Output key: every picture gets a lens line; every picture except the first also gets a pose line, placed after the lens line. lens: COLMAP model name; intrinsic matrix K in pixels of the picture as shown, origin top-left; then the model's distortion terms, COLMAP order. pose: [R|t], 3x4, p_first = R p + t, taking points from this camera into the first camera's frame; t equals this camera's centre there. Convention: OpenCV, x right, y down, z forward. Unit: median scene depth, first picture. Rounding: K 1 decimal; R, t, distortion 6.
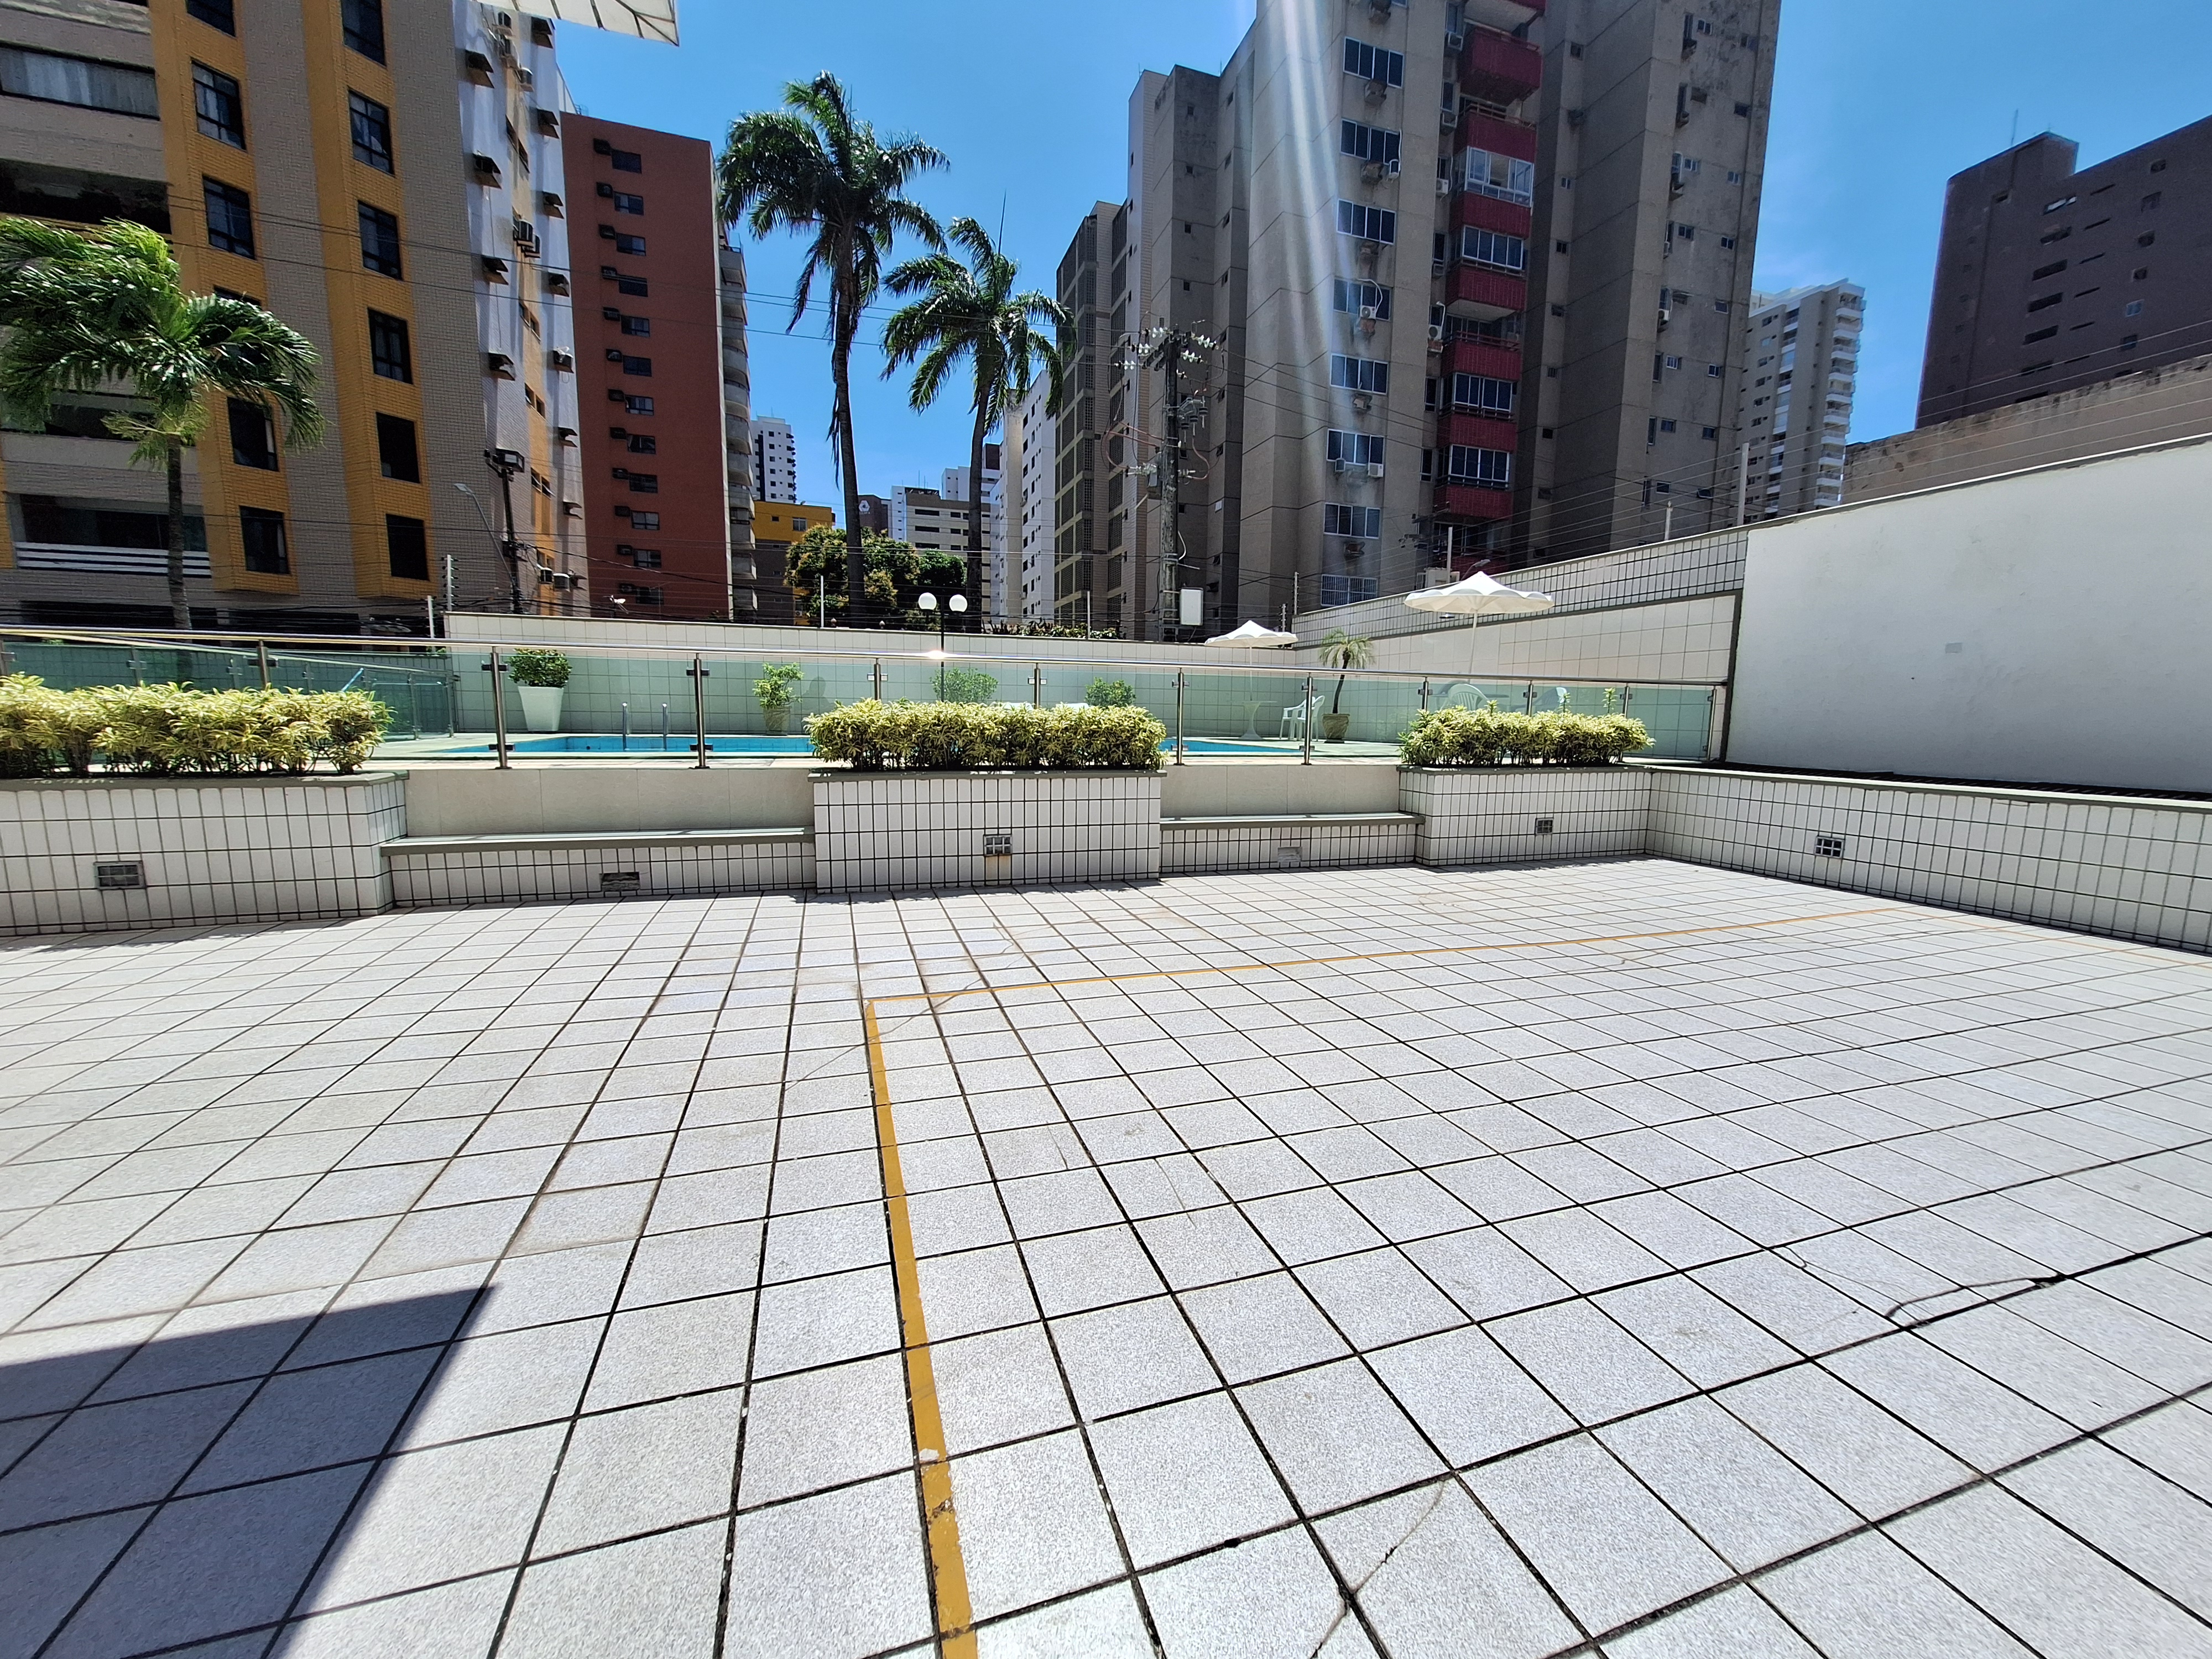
lens RADIAL K [[865.4, 0, 1111.0], [0, 865.4, 833.7], [0, 0, 1]] dist [-0.002985, 0.000676]
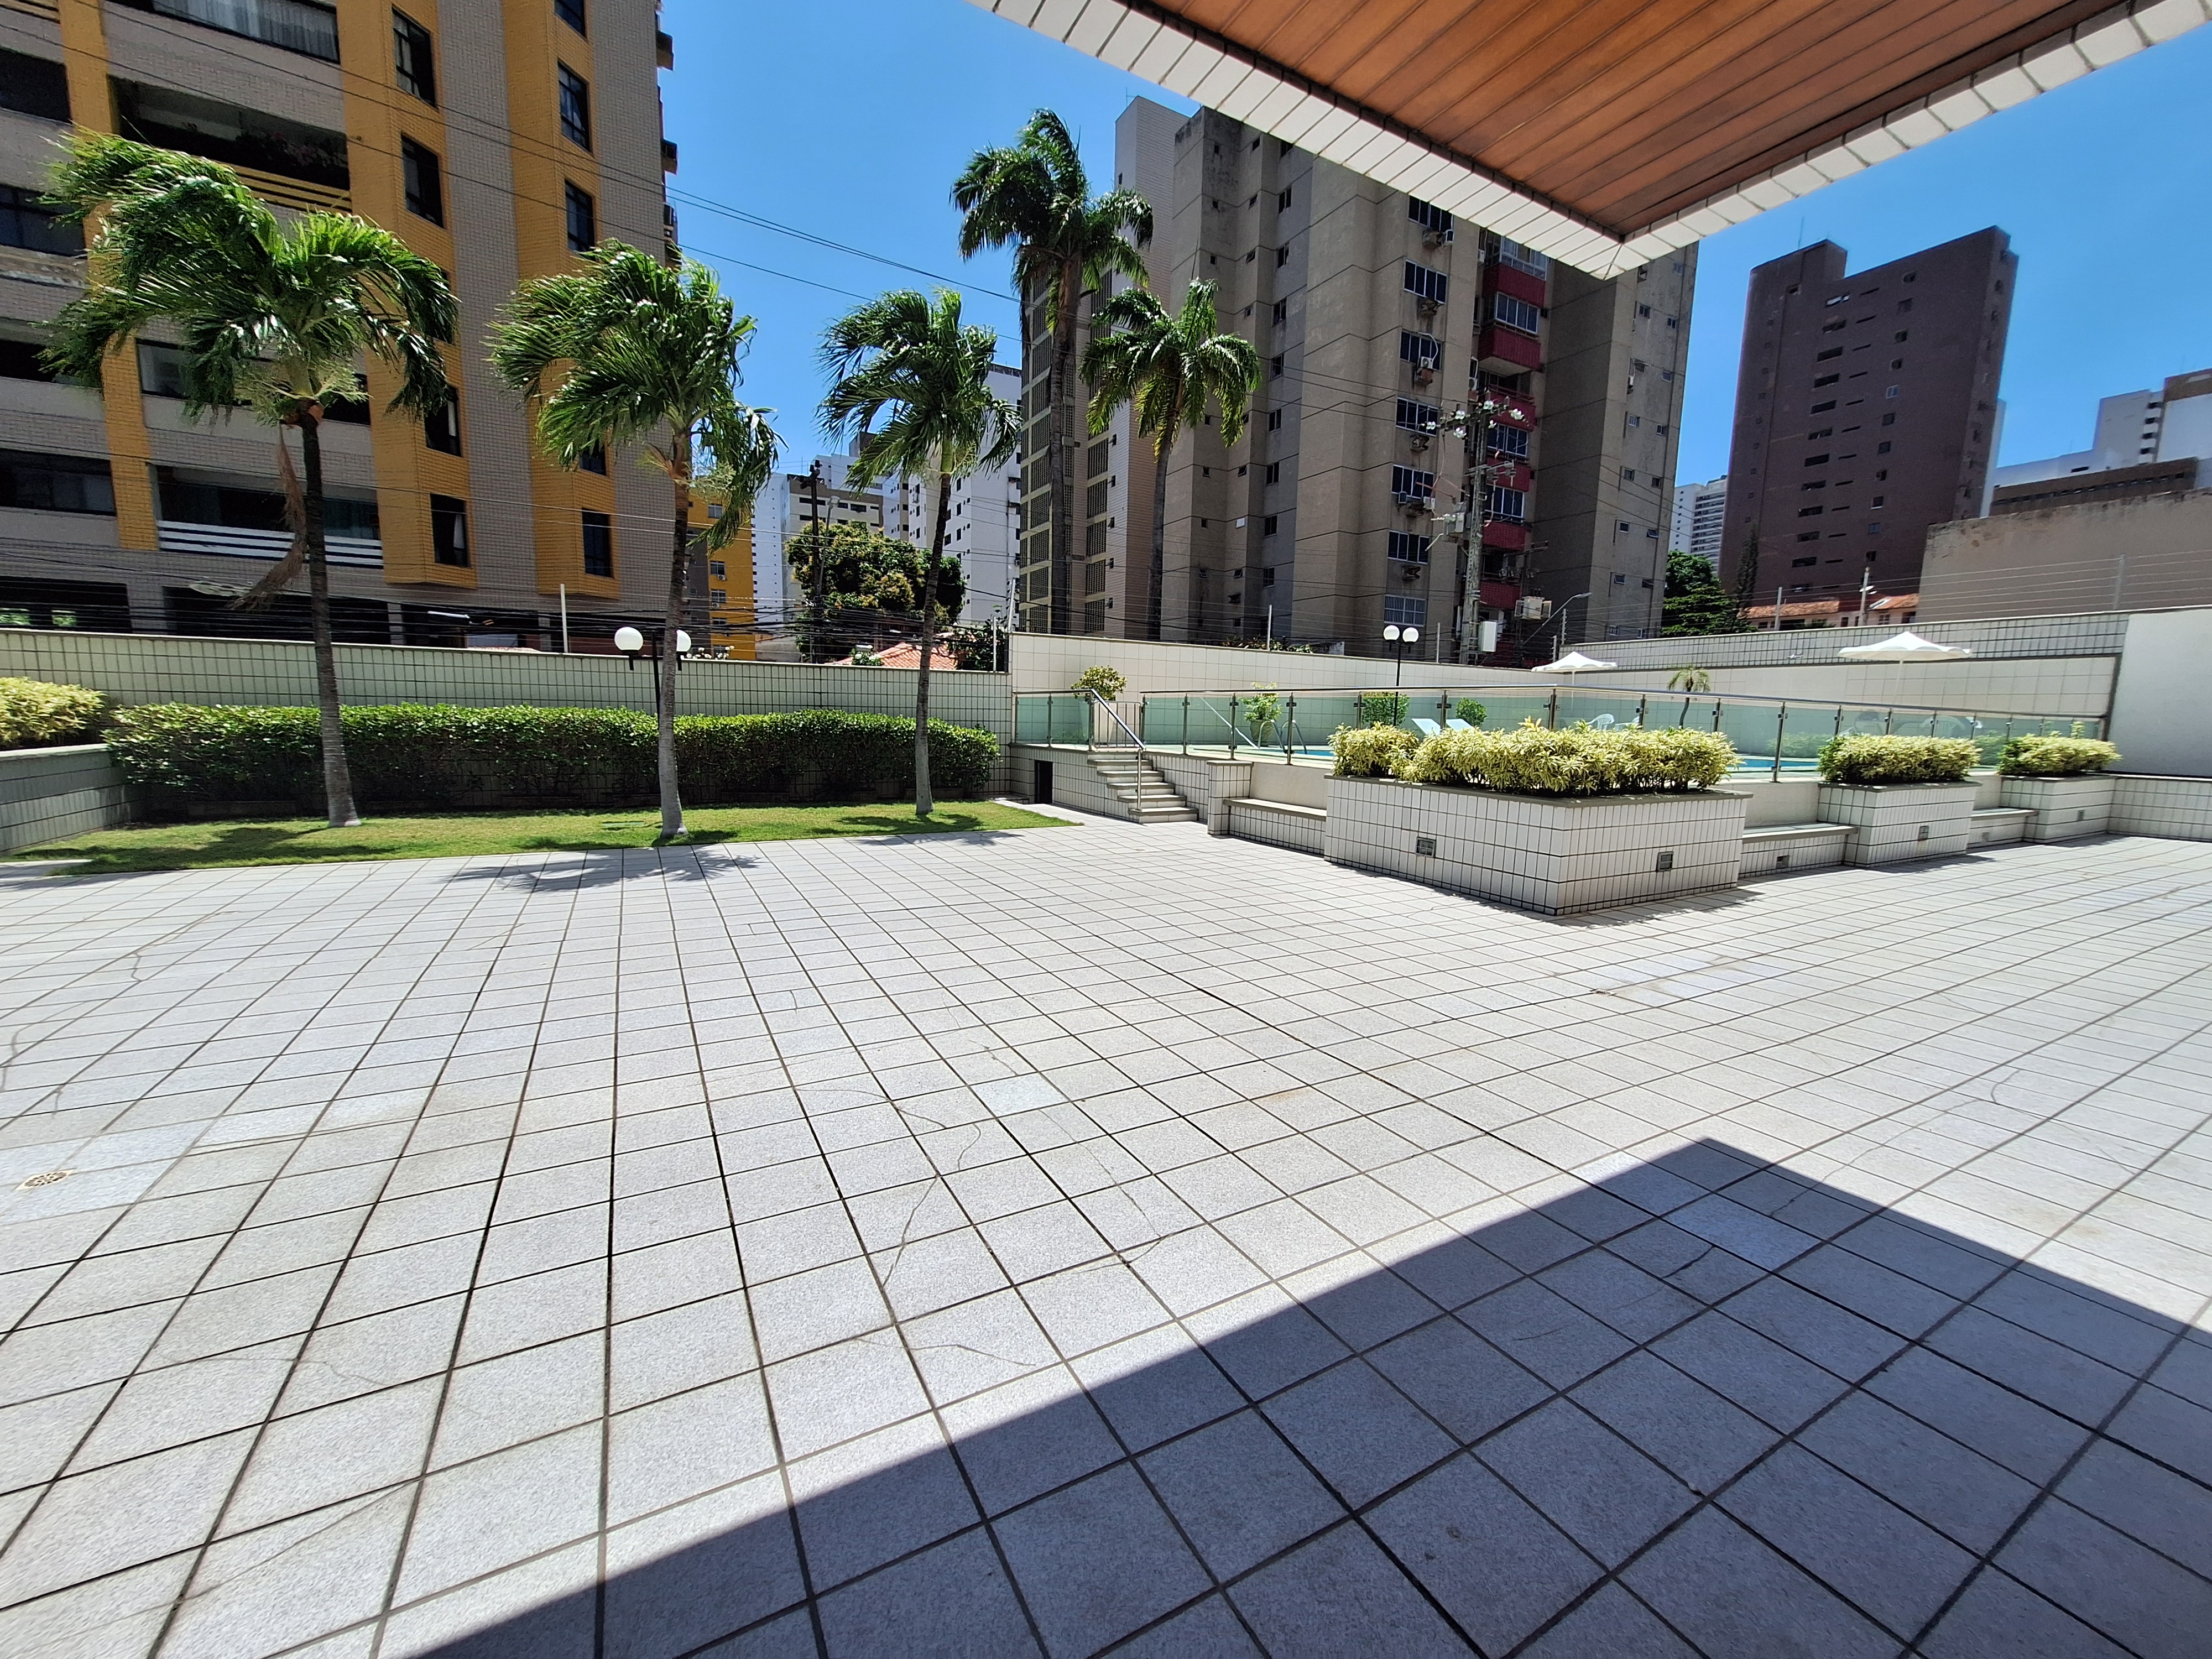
lens RADIAL K [[869.1, 0, 1116.6], [0, 869.1, 836.8], [0, 0, 1]] dist [-0.007162, 0.003267]
pose [[0.983207, -0.017739, 0.181632, -0.261892], [0.016829, 0.999837, 0.006553, -0.002013], [-0.181719, -0.003387, 0.983345, -0.029373]]
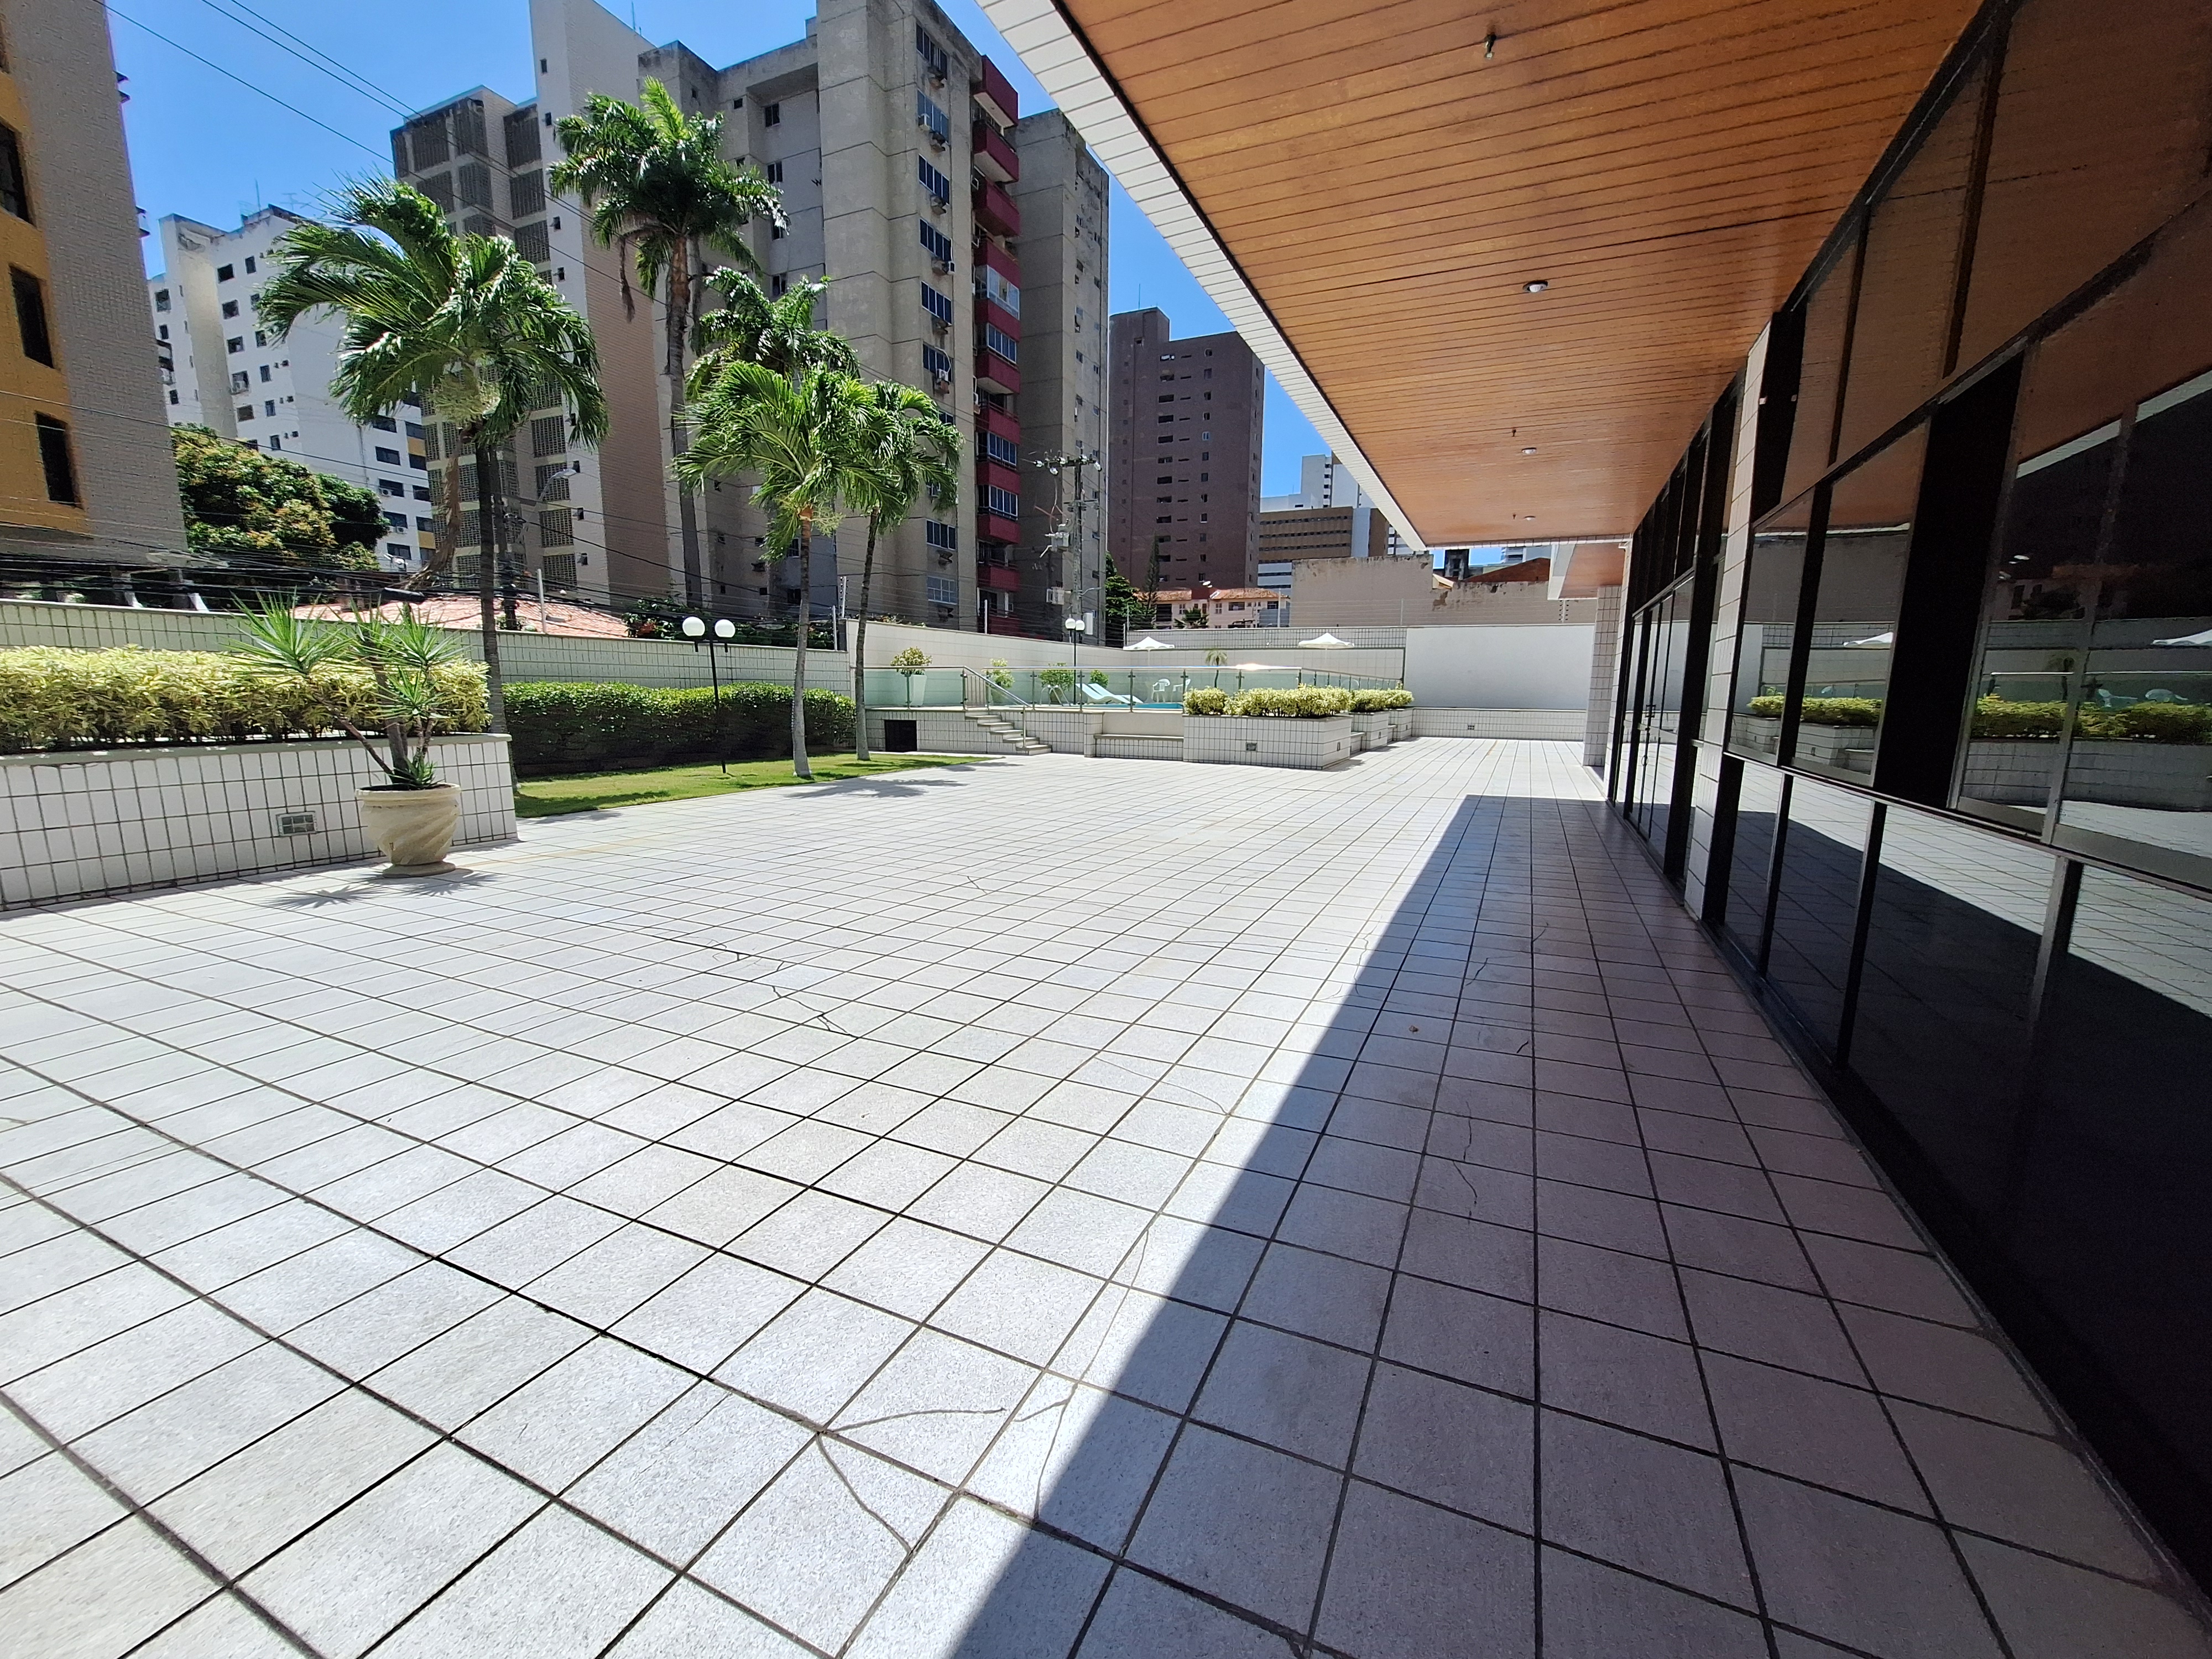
lens RADIAL K [[882.1, 0, 1113.2], [0, 882.1, 838.6], [0, 0, 1]] dist [-0.003547, 0.000135]
pose [[0.689257, -0.129008, 0.712938, -0.468979], [0.100702, 0.991527, 0.082063, 0.004006], [-0.717484, 0.015232, 0.696408, -0.079452]]
